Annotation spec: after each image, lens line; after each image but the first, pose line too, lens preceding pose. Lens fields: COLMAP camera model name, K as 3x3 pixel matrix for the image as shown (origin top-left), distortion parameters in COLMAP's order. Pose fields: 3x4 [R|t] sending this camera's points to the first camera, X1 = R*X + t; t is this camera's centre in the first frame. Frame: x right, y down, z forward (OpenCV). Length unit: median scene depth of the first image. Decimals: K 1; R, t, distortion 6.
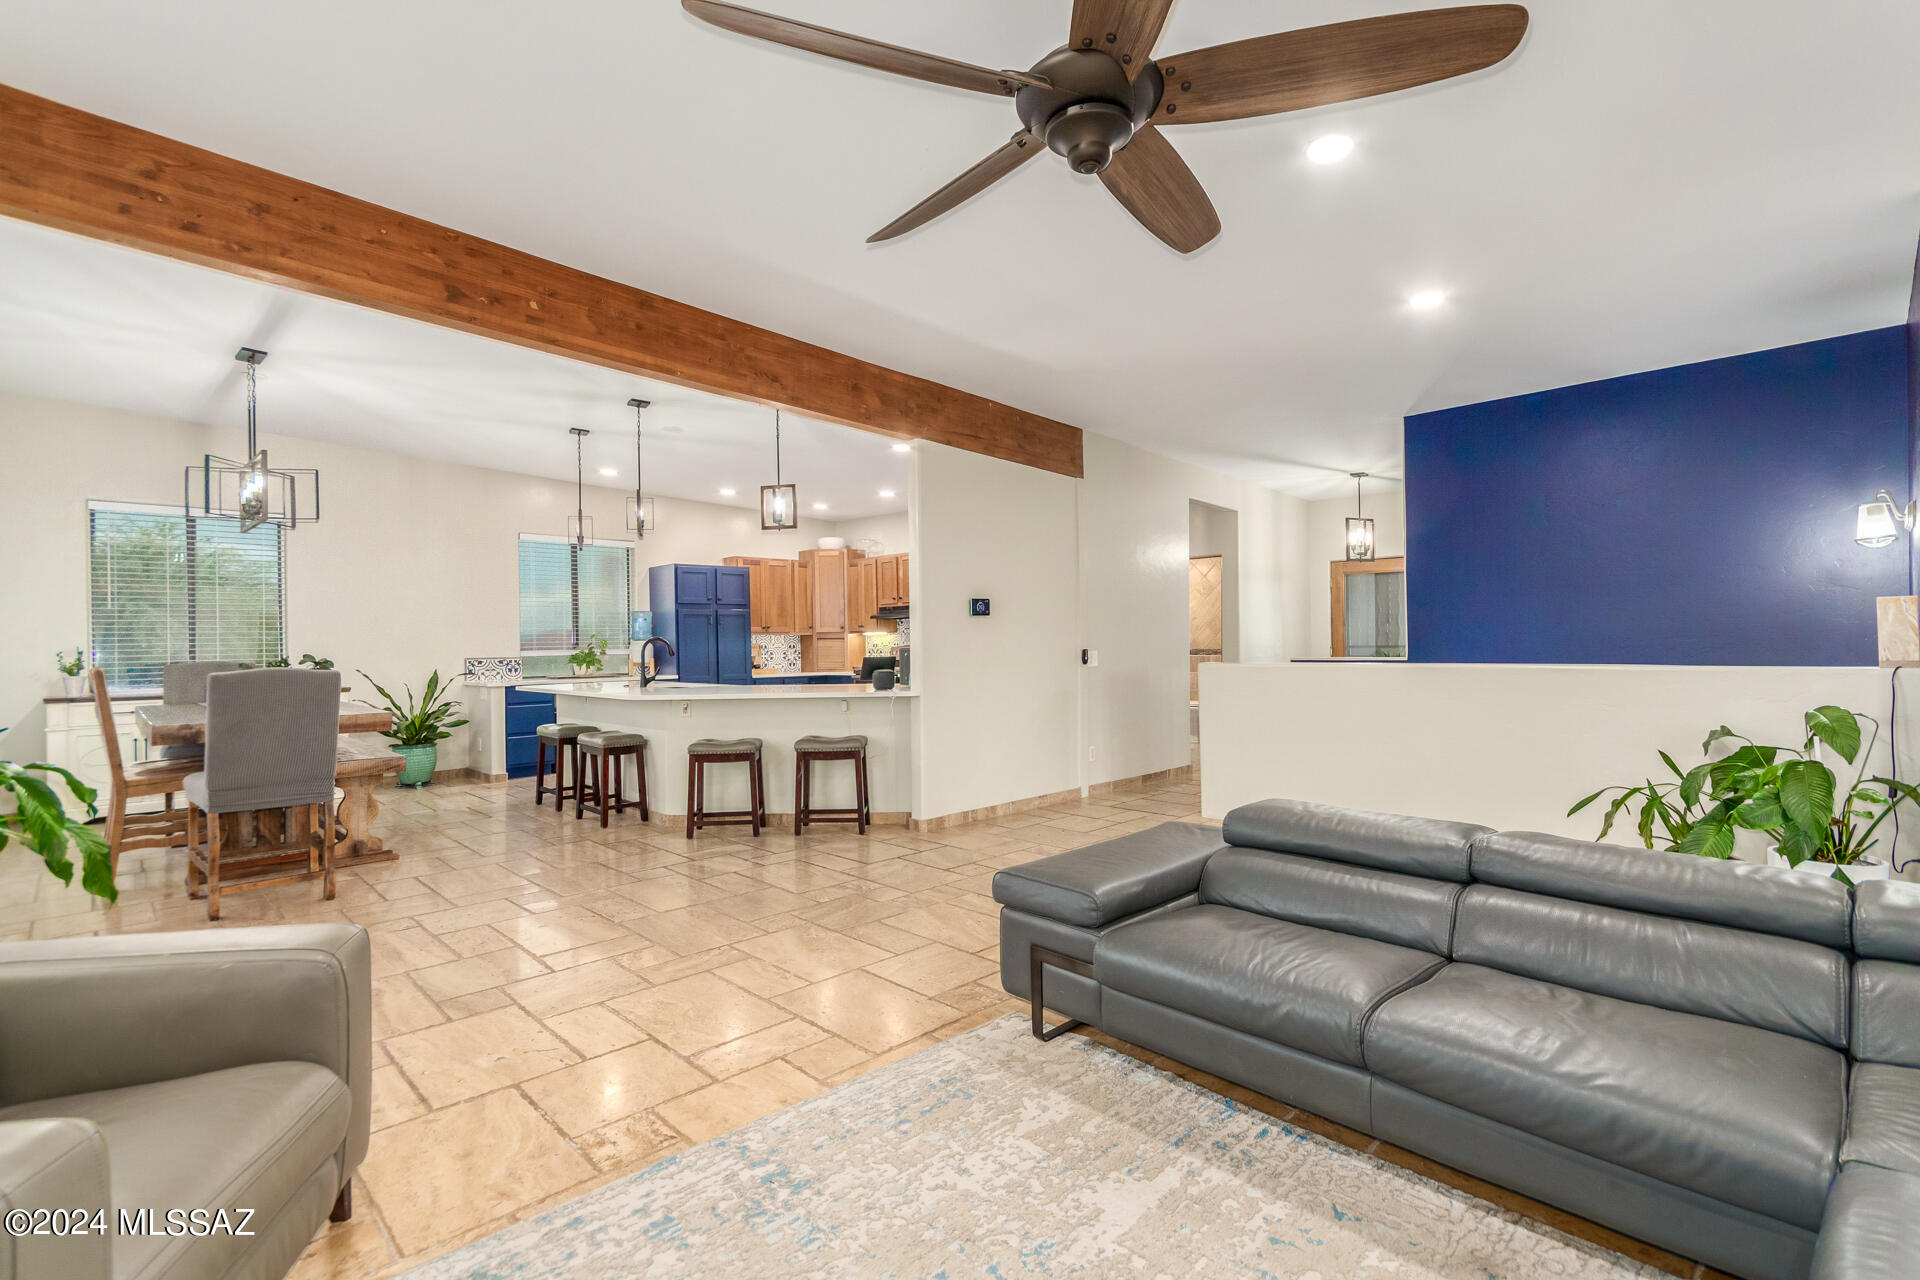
lens RADIAL K [[901.2, 0, 966.6], [0, 901.2, 639.9], [0, 0, 1]] dist [0.008630, -0.002607]
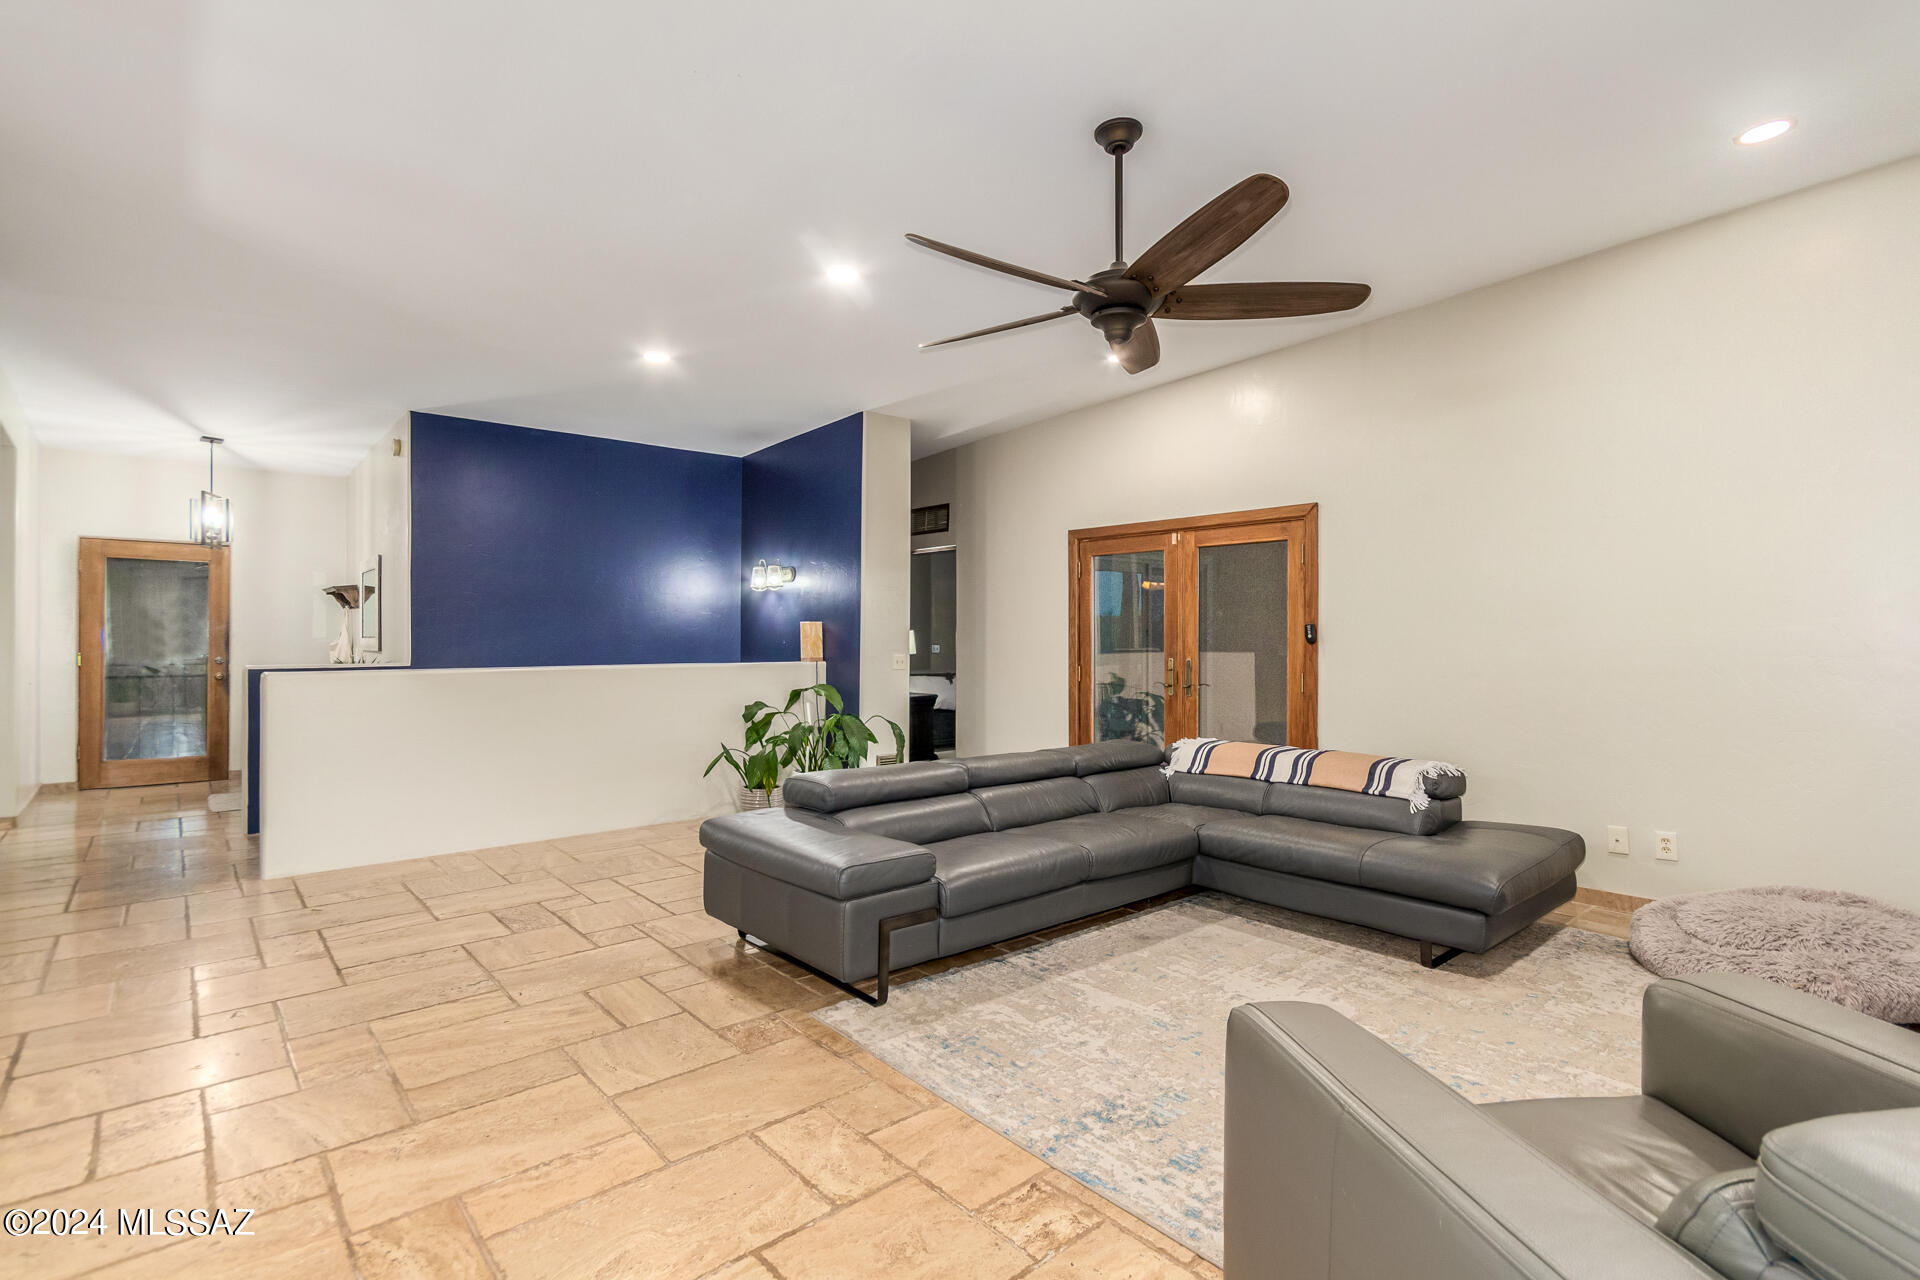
lens RADIAL K [[901.2, 0, 965.2], [0, 901.2, 642.2], [0, 0, 1]] dist [0.008630, -0.002607]
pose [[0.051976, 0.008536, 0.998612, -0.462673], [-0.004844, 0.999954, -0.008295, 0.002439], [-0.998637, -0.004406, 0.052015, 0.379302]]
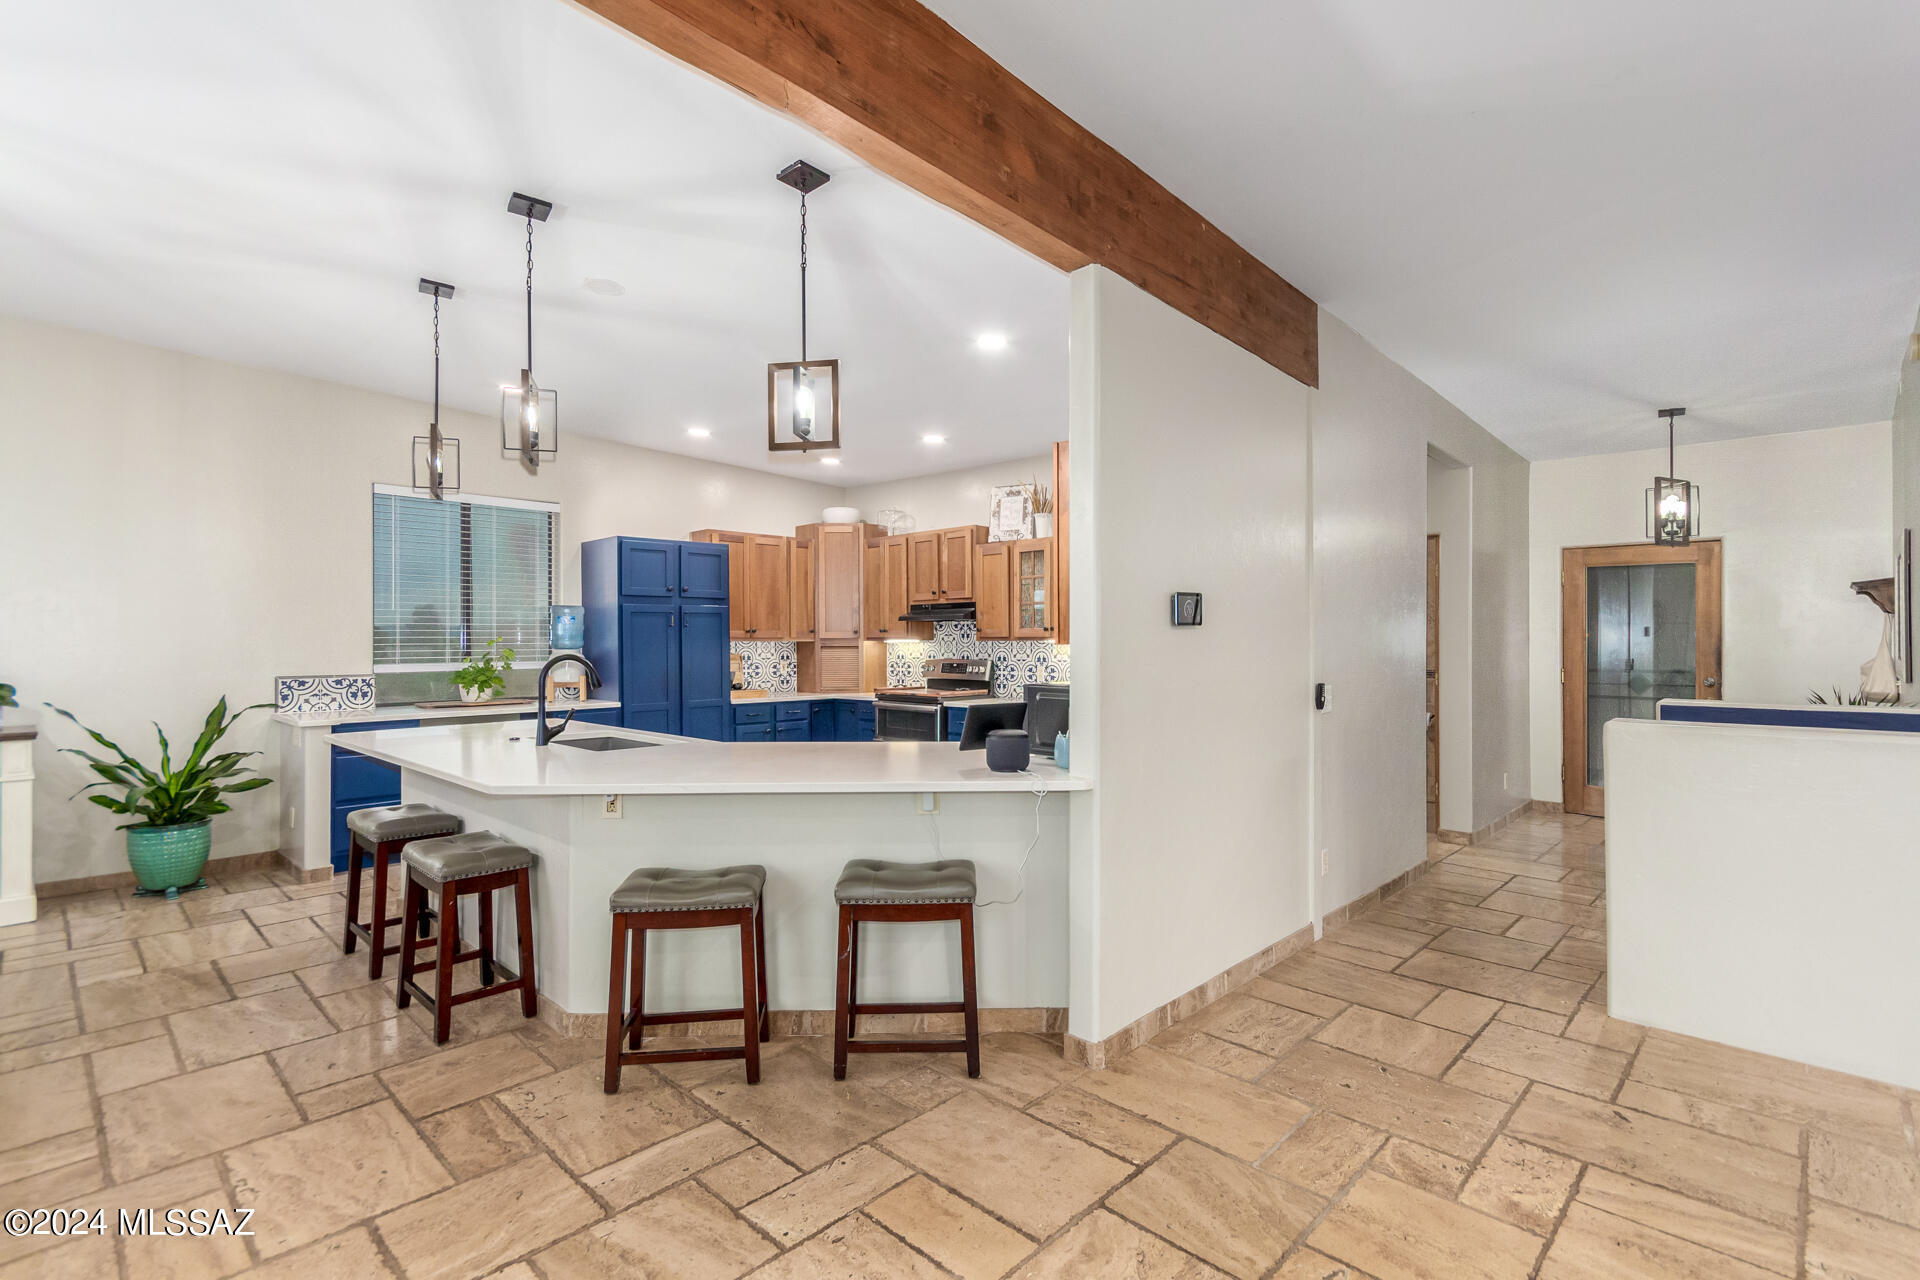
lens RADIAL K [[901.2, 0, 966.5], [0, 901.2, 635.4], [0, 0, 1]] dist [0.008630, -0.002607]
pose [[0.999343, 0.012287, 0.034110, -0.131697], [-0.012215, 0.999923, -0.002309, -0.018362], [-0.034136, 0.001891, 0.999415, 0.488046]]
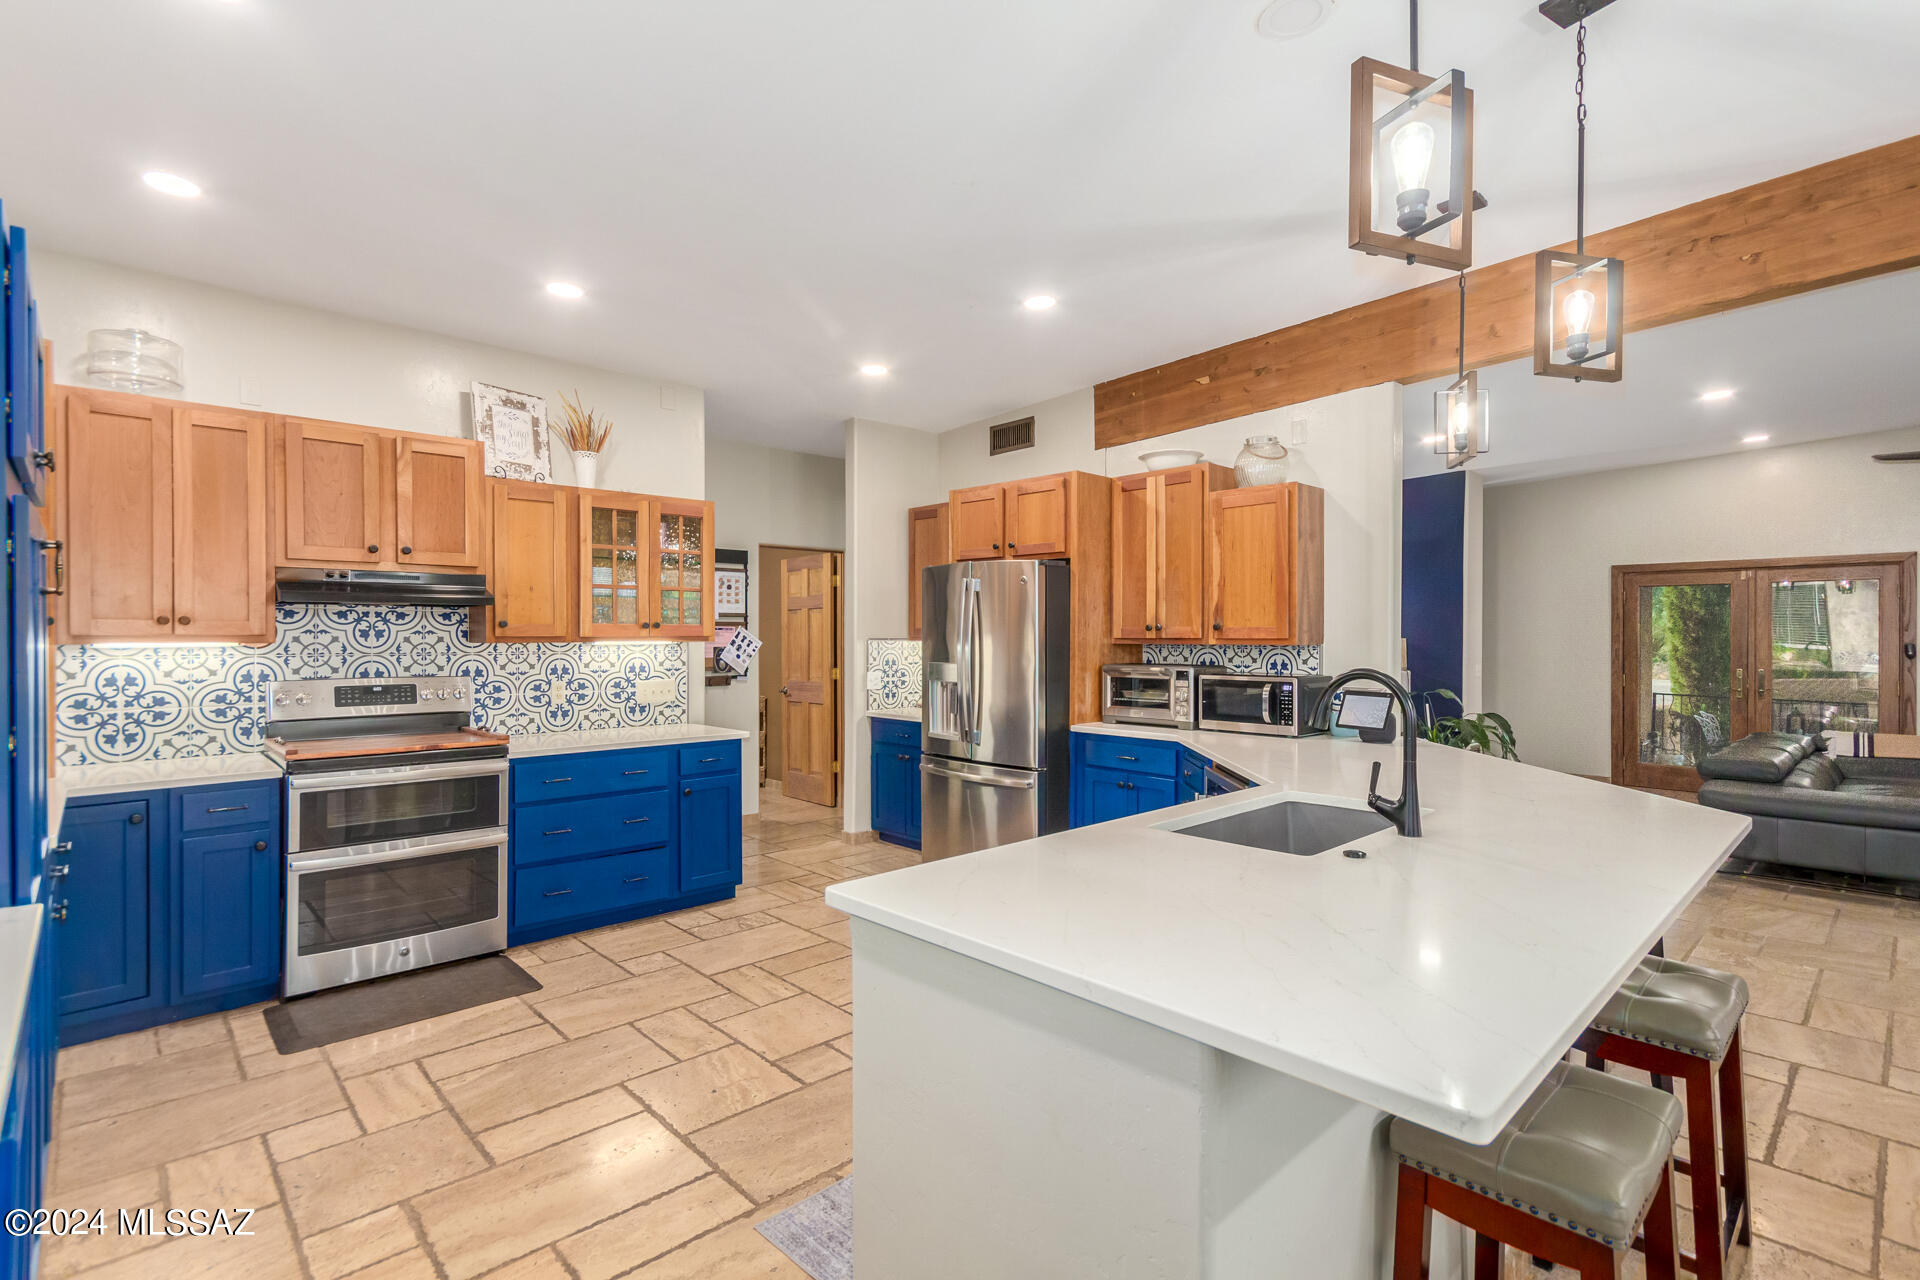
lens RADIAL K [[901.2, 0, 959.6], [0, 901.2, 640.3], [0, 0, 1]] dist [0.008630, -0.002607]
pose [[0.014676, 0.015895, 0.999766, -0.738625], [-0.002903, 0.999870, -0.015854, -0.006513], [-0.999888, -0.002670, 0.014721, 1.274555]]
